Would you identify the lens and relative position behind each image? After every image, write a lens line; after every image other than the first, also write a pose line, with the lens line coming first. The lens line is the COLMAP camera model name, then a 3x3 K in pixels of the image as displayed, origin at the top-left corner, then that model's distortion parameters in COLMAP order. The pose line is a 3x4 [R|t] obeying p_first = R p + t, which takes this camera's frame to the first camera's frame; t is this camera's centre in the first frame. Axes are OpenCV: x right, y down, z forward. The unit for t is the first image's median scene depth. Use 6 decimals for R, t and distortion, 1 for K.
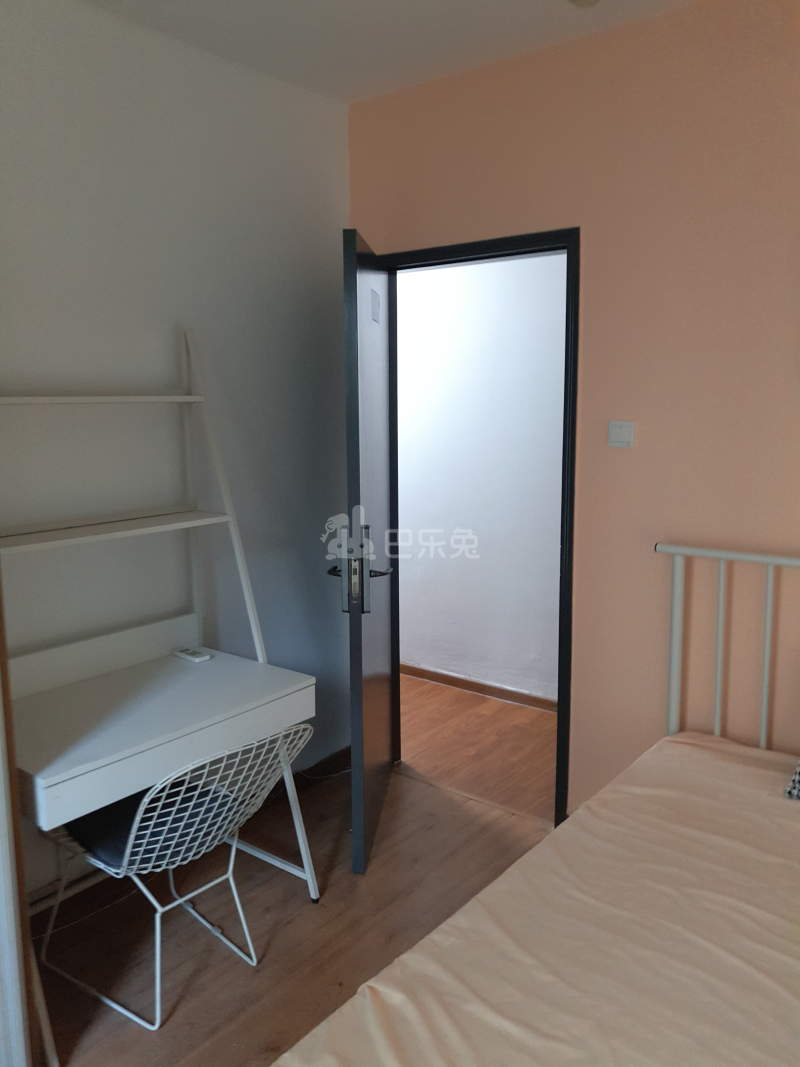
lens RADIAL K [[871.0, 0, 398.9], [0, 871.0, 518.4], [0, 0, 1]] dist [-0.008243, -0.004118]
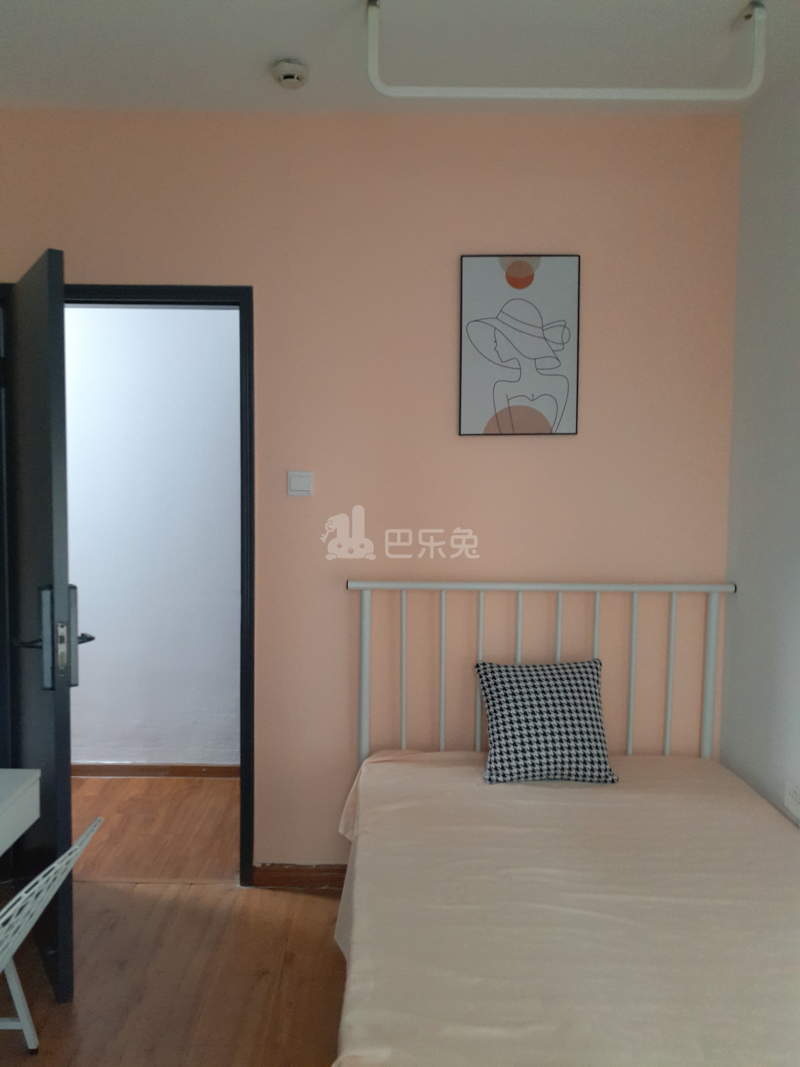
lens RADIAL K [[860.0, 0, 400.2], [0, 860.0, 510.5], [0, 0, 1]] dist [0.012661, -0.025256]
pose [[0.771450, -0.018882, 0.636010, -0.329628], [0.073161, 0.995563, -0.059184, 0.008605], [-0.632070, 0.092189, 0.769408, 0.116310]]
